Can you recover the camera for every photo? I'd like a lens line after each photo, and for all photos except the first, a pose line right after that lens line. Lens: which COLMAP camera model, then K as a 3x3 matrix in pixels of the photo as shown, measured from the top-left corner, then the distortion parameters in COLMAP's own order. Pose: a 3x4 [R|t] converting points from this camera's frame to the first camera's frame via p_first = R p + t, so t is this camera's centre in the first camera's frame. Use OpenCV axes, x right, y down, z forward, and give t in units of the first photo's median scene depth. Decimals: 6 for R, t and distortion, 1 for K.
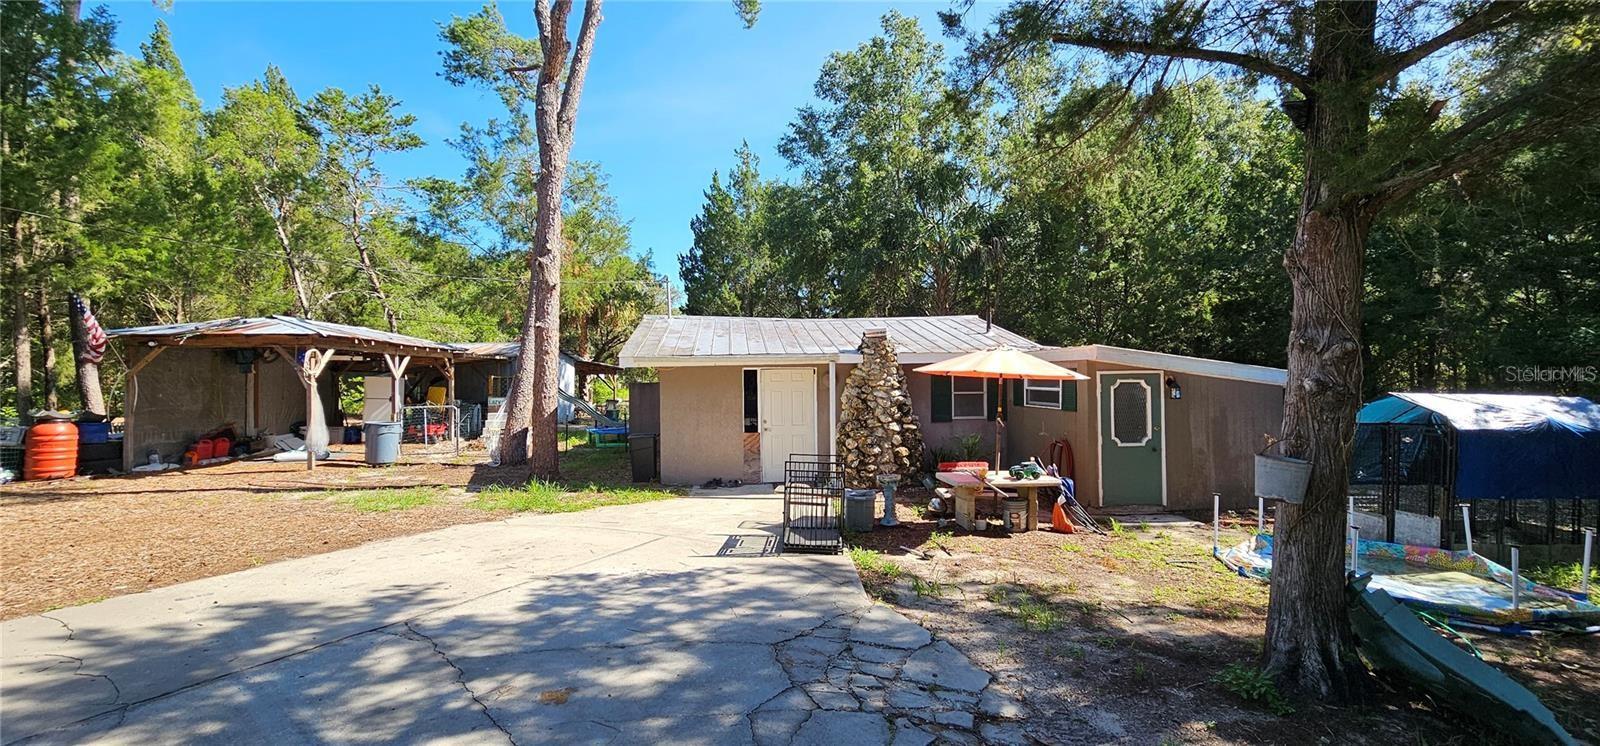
lens RADIAL K [[652.3, 0, 798.5], [0, 652.3, 370.5], [0, 0, 1]] dist [0.004439, -0.000050]
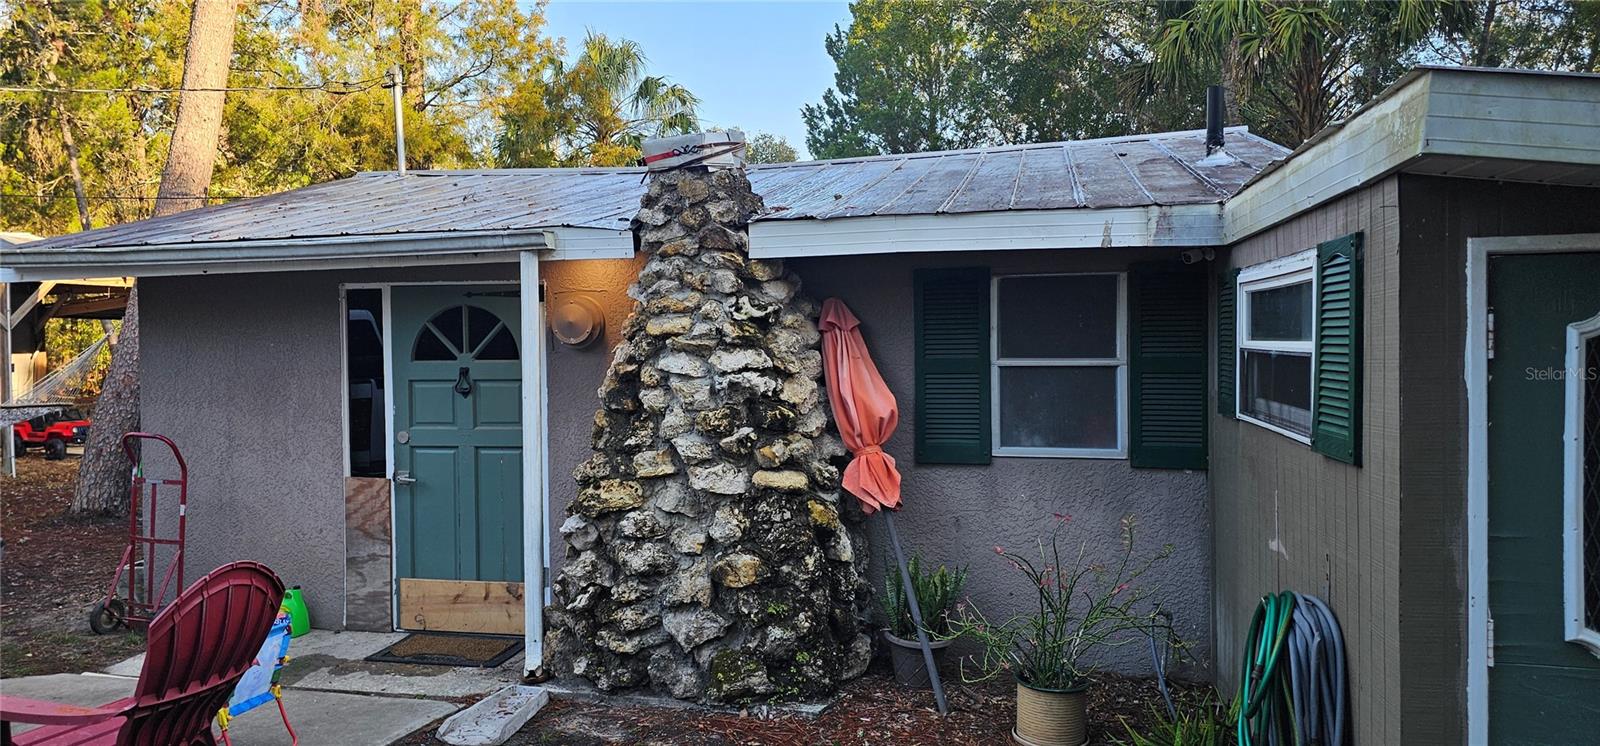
lens RADIAL K [[1028.6, 0, 800.1], [0, 1028.6, 372.5], [0, 0, 1]] dist [0.003386, 0.000104]
pose [[0.927782, 0.003814, -0.373104, 0.343025], [0.009722, 0.999361, 0.034390, 0.025560], [0.372997, -0.035534, 0.927152, 0.601995]]
